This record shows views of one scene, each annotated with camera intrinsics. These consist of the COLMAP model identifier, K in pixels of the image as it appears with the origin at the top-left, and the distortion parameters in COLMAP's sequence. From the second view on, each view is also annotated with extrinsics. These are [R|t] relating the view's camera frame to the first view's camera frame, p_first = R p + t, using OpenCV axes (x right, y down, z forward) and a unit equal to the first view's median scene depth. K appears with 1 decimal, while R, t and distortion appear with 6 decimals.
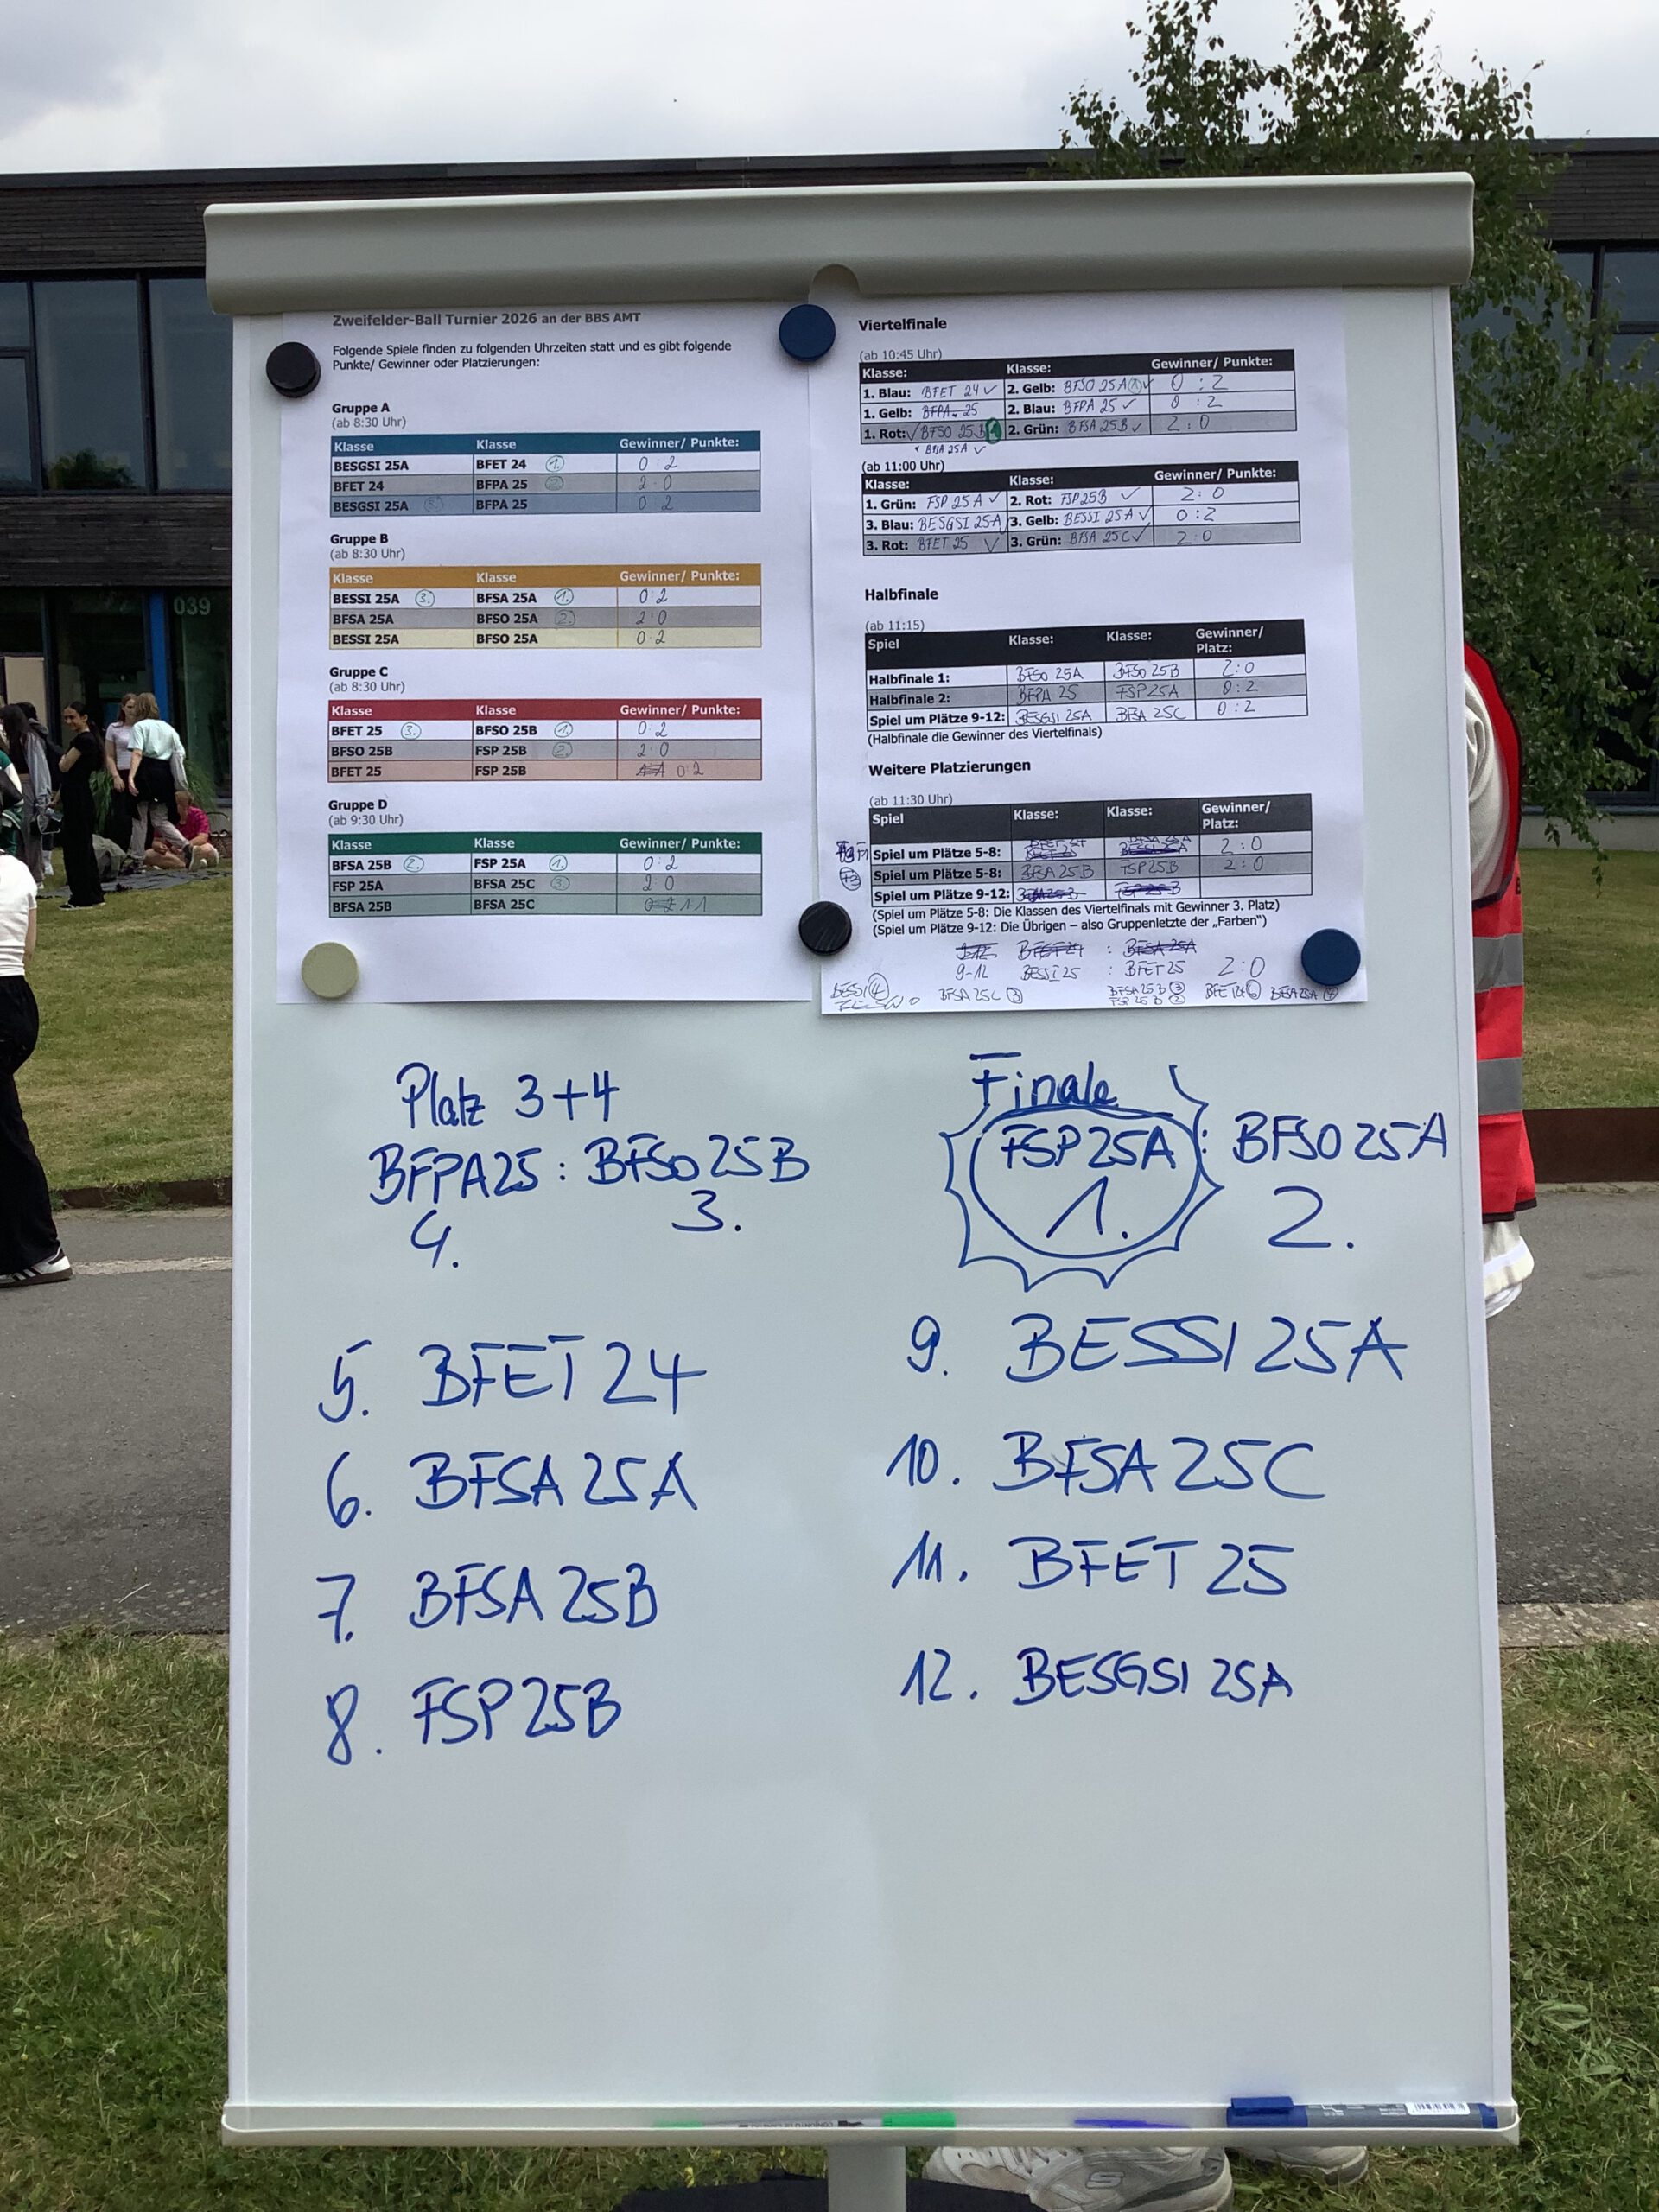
lens RADIAL K [[1962.5, 0, 822.6], [0, 1962.5, 1116.0], [0, 0, 1]] dist [0.069799, -0.120980]
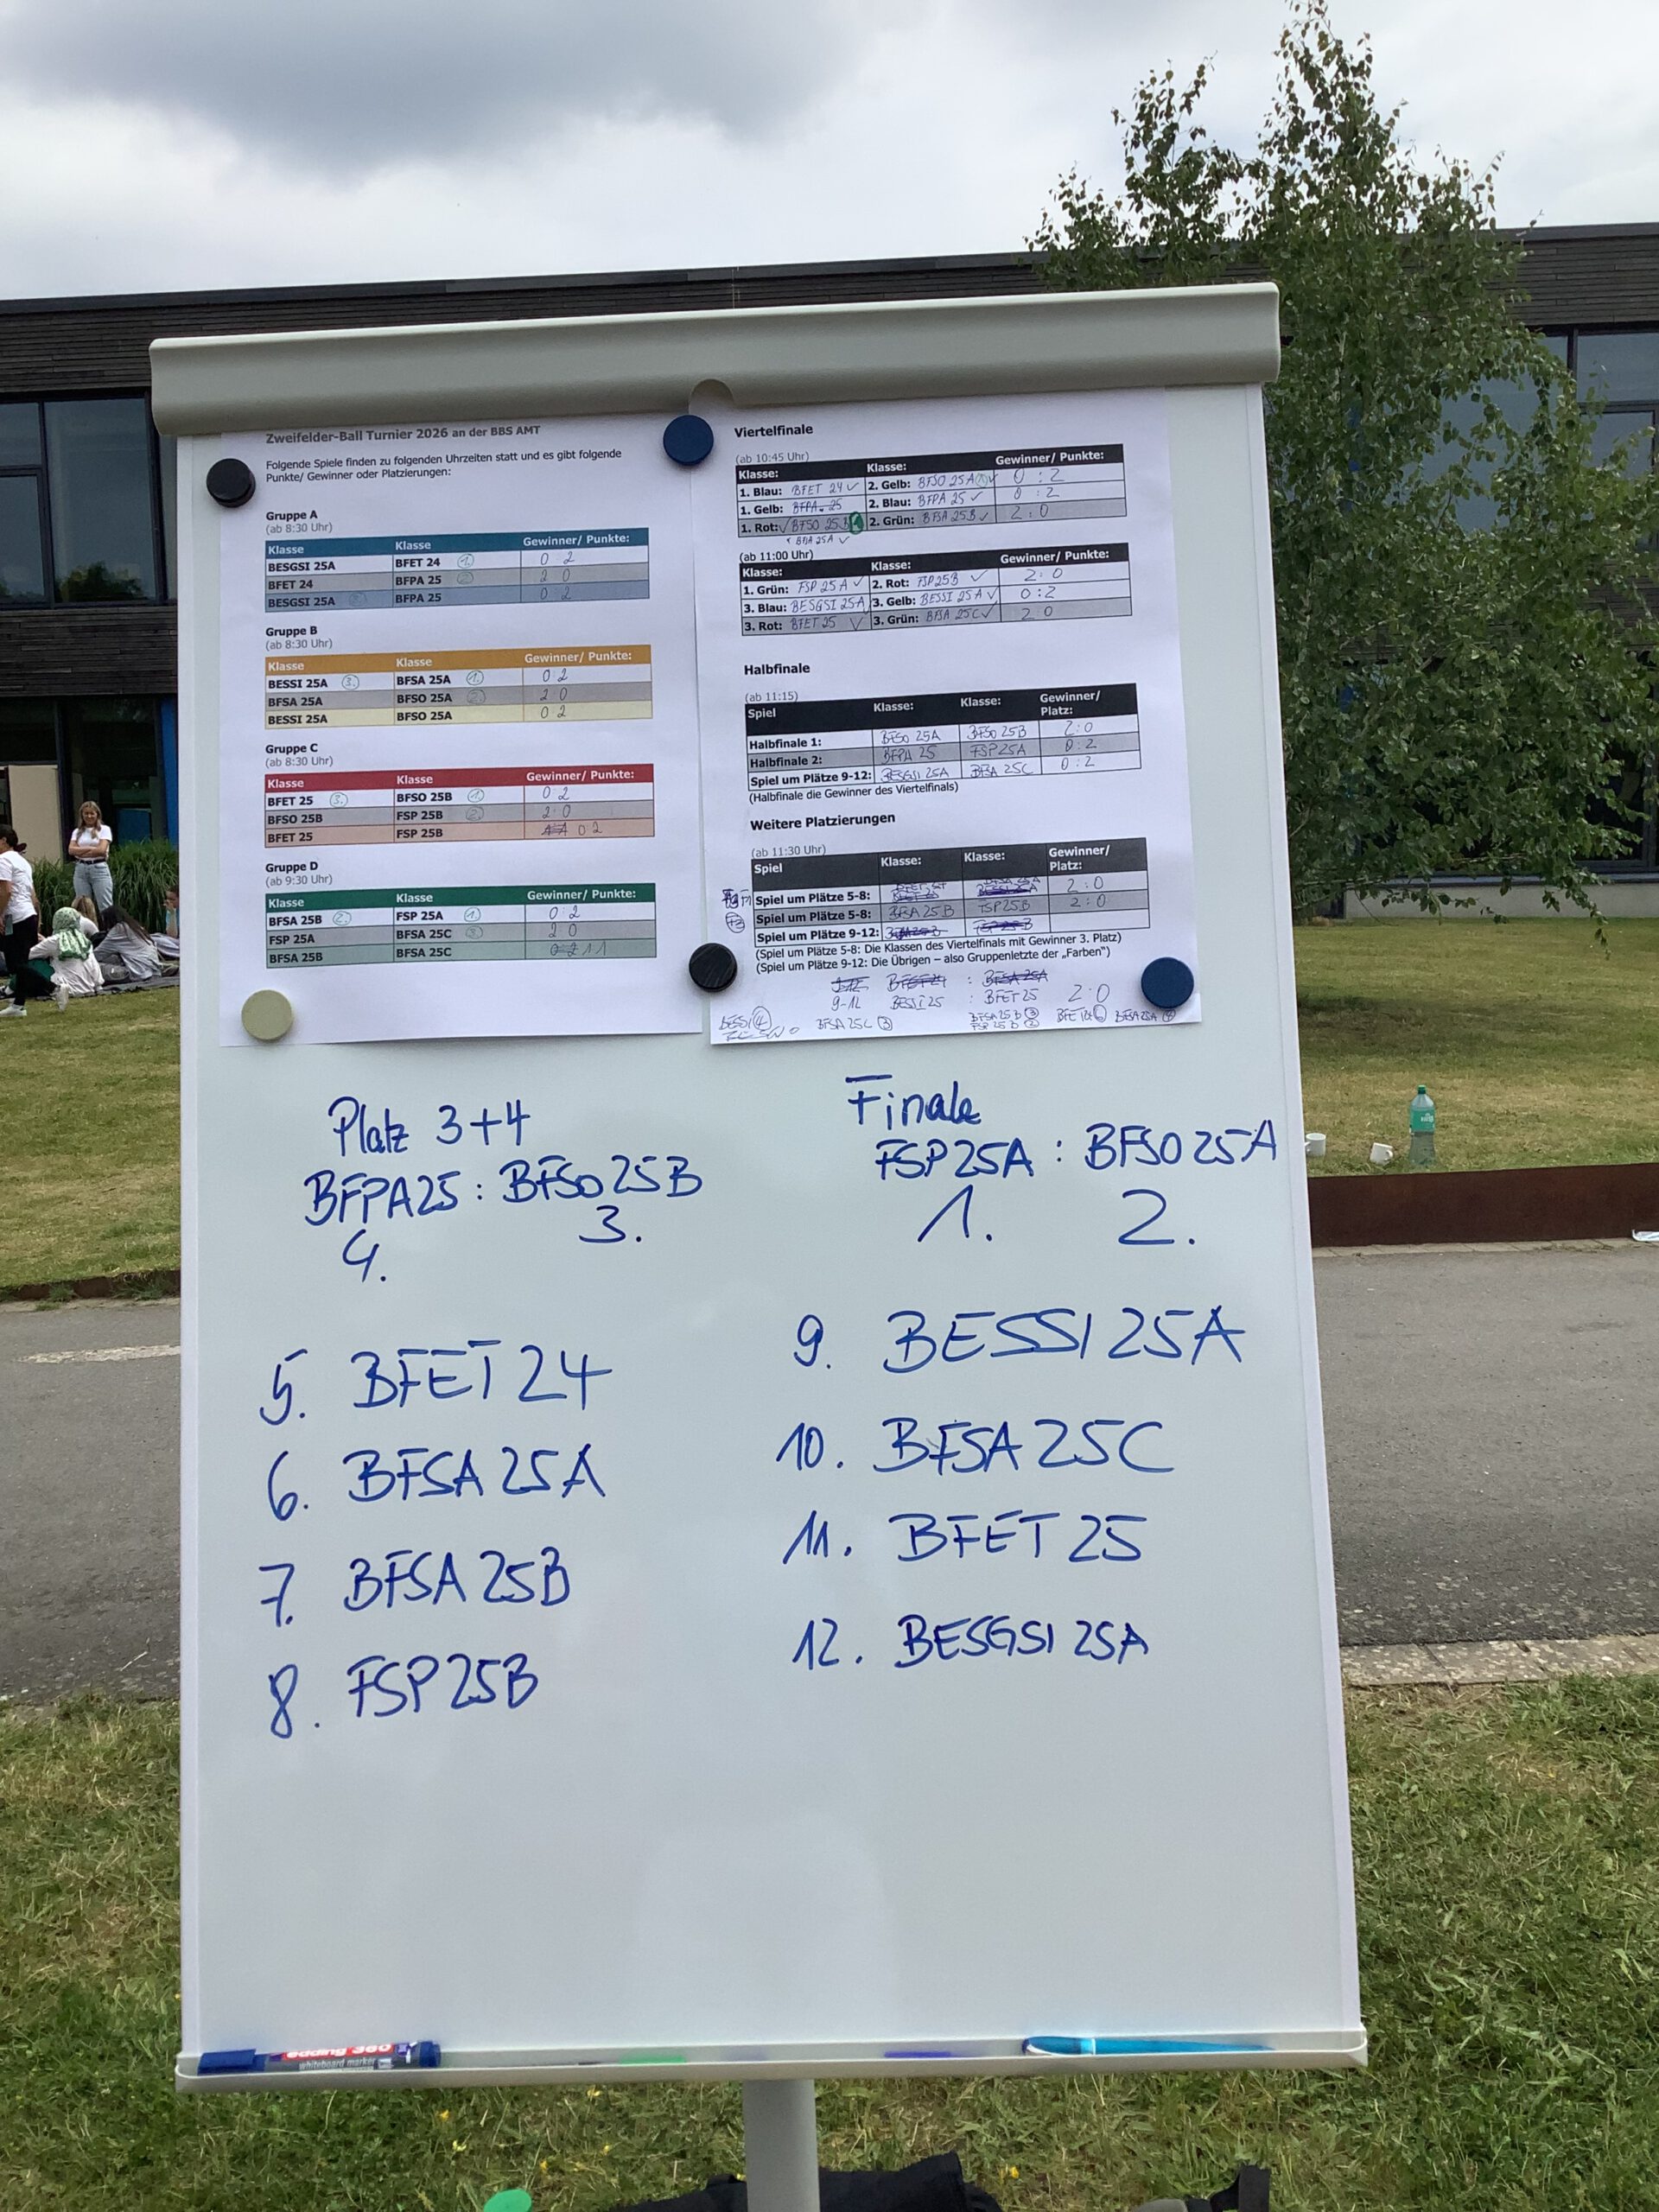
lens RADIAL K [[1962.5, 0, 829.0], [0, 1962.5, 1115.7], [0, 0, 1]] dist [0.069799, -0.120980]
pose [[0.999732, -0.022666, -0.004639, 0.069508], [0.022439, 0.998775, -0.044097, 0.038297], [0.005633, 0.043981, 0.999017, -0.103379]]
